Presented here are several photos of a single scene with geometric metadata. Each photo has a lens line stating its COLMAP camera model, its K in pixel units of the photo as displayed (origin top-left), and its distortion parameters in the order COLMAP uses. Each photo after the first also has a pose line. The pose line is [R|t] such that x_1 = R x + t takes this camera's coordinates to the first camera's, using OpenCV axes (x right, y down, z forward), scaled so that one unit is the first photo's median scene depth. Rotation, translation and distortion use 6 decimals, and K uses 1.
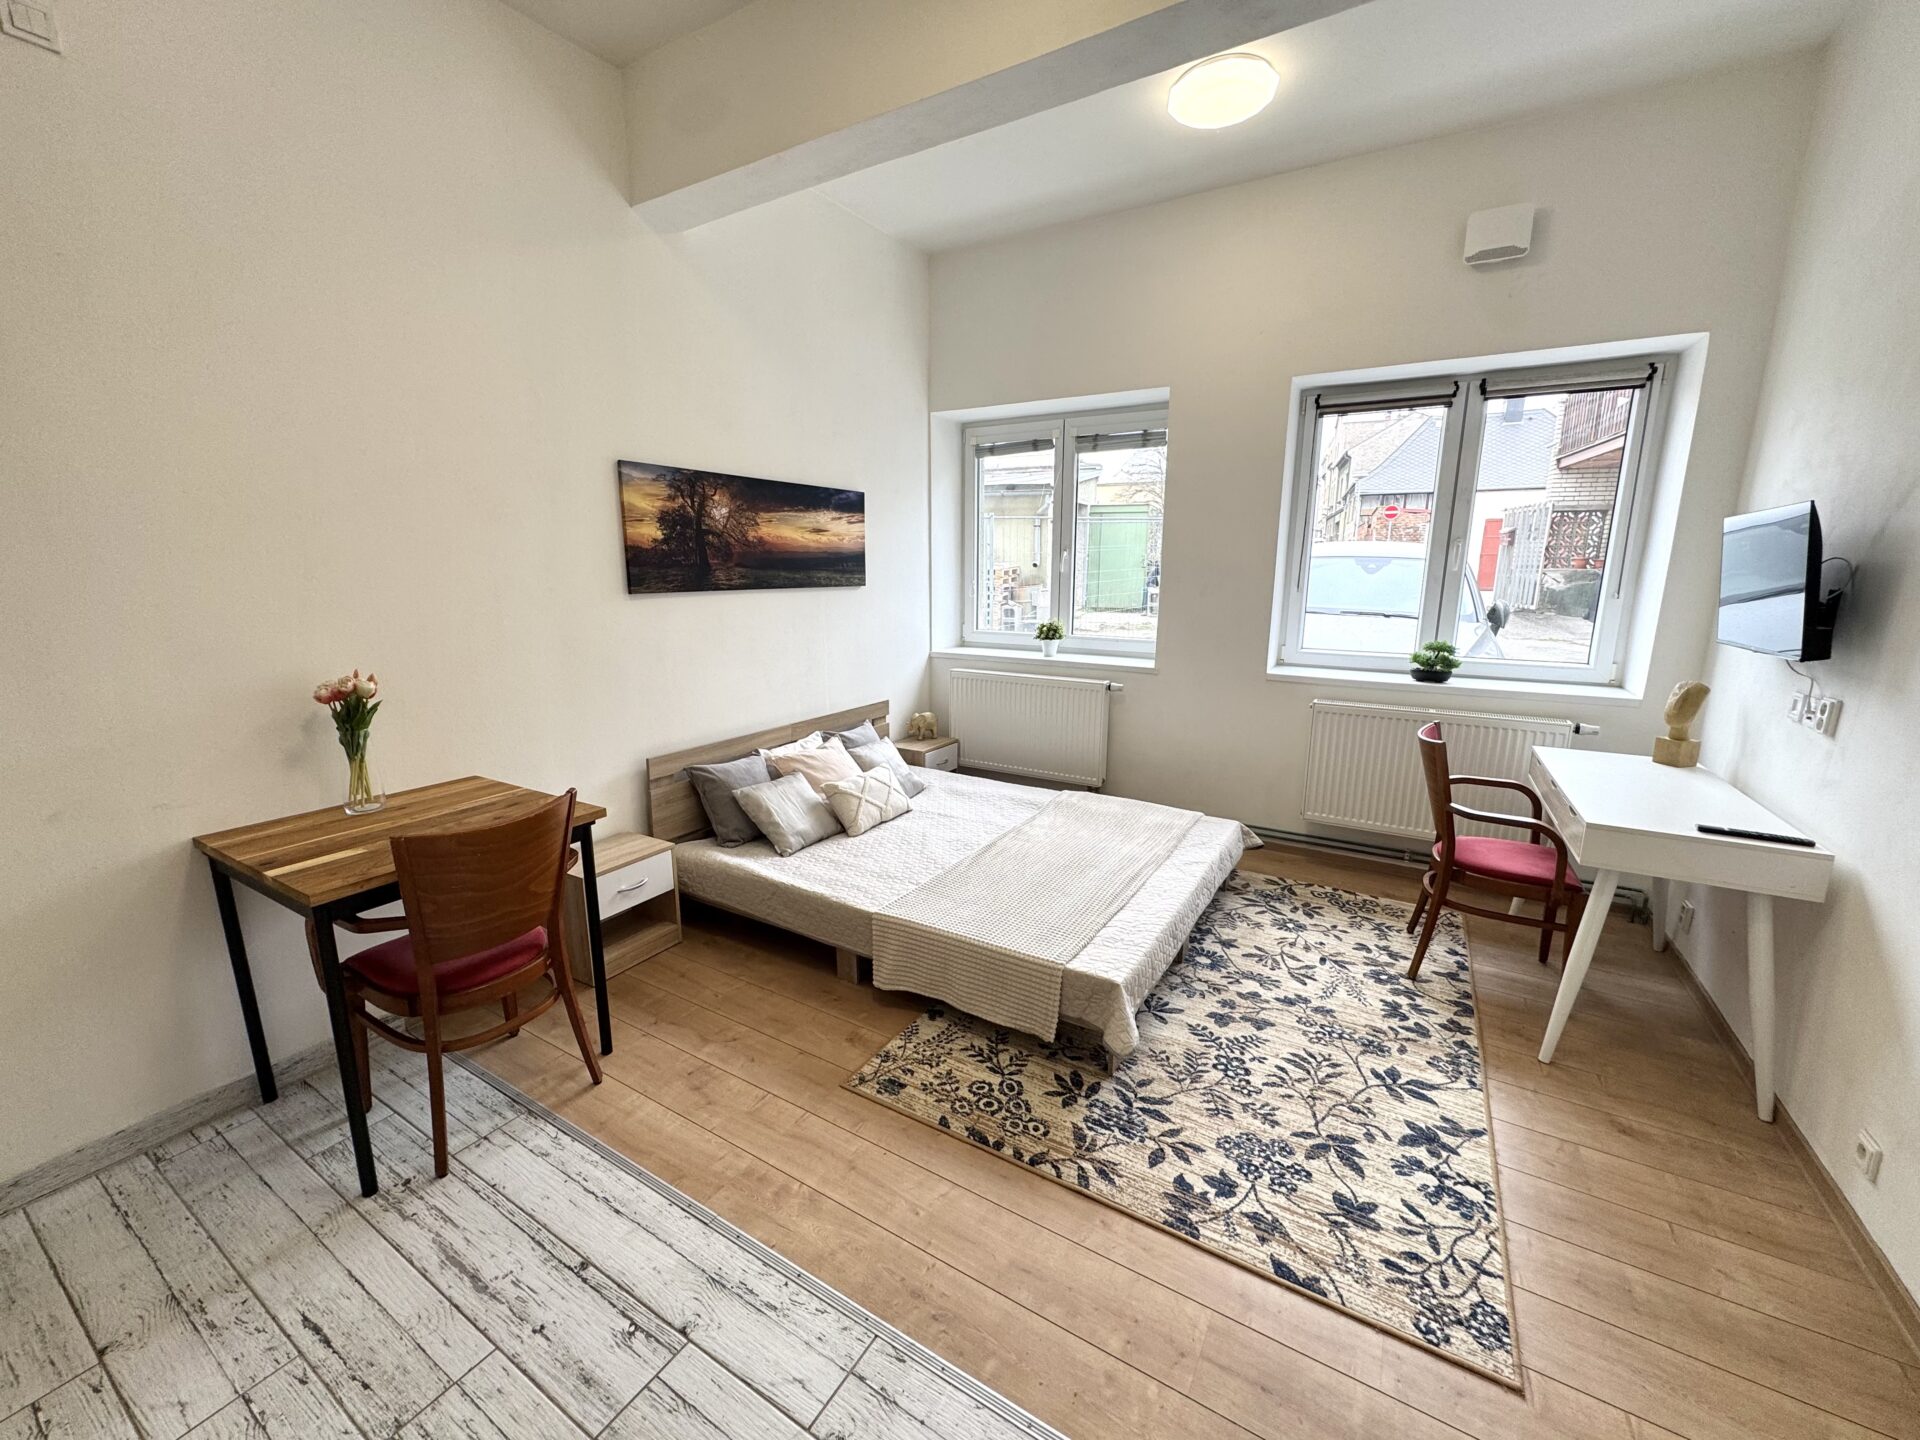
lens RADIAL K [[763.0, 0, 956.9], [0, 763.0, 719.0], [0, 0, 1]] dist [-0.001535, -0.000267]
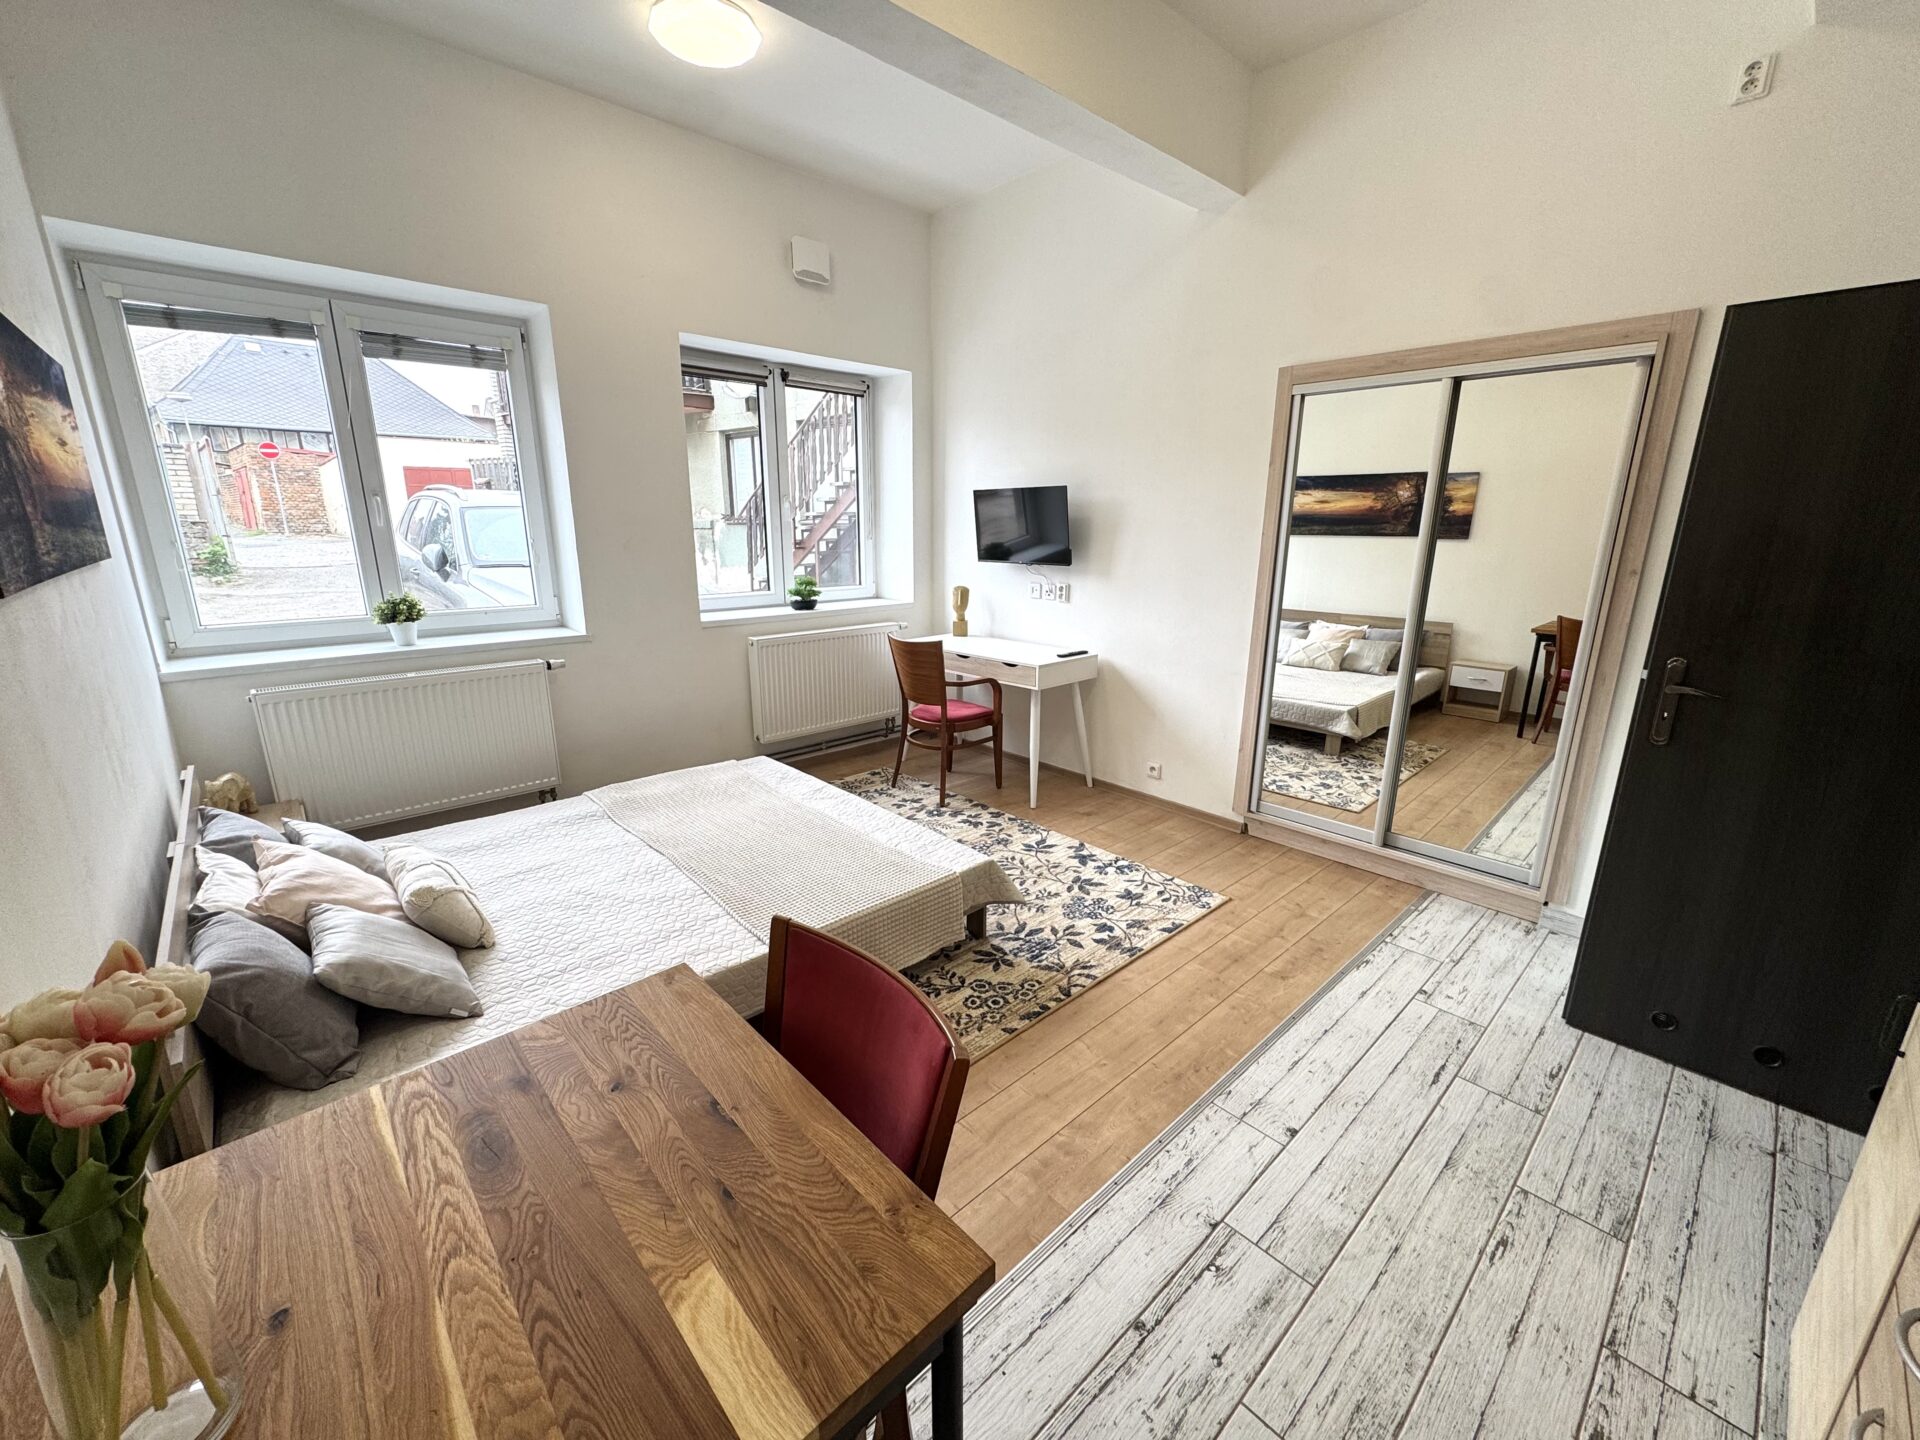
lens RADIAL K [[763.0, 0, 962.2], [0, 763.0, 717.8], [0, 0, 1]] dist [-0.001535, -0.000267]
pose [[0.278674, -0.244353, 0.928780, -0.852395], [0.186562, 0.962442, 0.197232, -0.123293], [-0.942091, 0.118312, 0.313794, 0.594692]]
